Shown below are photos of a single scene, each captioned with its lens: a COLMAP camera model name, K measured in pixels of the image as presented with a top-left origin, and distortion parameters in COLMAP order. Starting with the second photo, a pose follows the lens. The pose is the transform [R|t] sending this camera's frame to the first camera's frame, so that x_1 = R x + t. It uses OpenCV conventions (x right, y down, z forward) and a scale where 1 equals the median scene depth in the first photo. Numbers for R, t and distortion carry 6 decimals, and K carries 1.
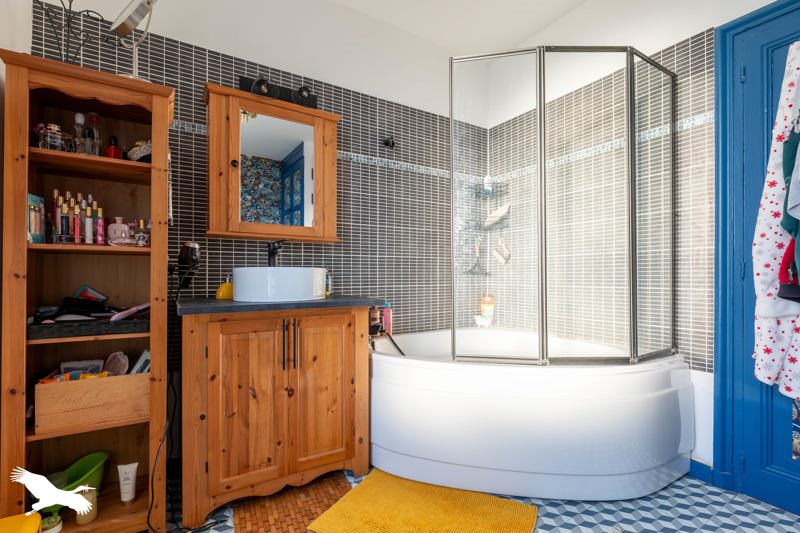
lens RADIAL K [[372.9, 0, 401.0], [0, 372.9, 272.7], [0, 0, 1]] dist [-0.001043, -0.000387]
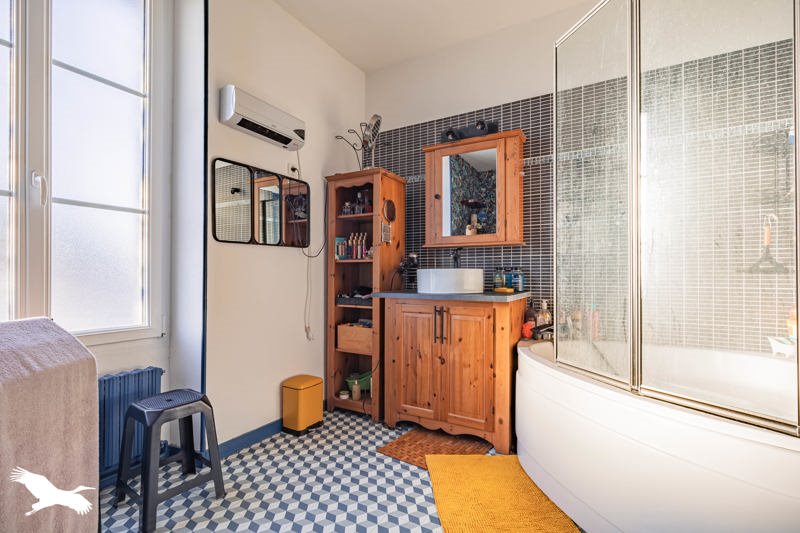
lens RADIAL K [[372.9, 0, 401.7], [0, 372.9, 269.9], [0, 0, 1]] dist [-0.001043, -0.000387]
pose [[0.468332, -0.014537, -0.883433, 0.818195], [0.007368, 0.999894, -0.012548, 0.006312], [0.883522, -0.000632, 0.468389, 0.229780]]
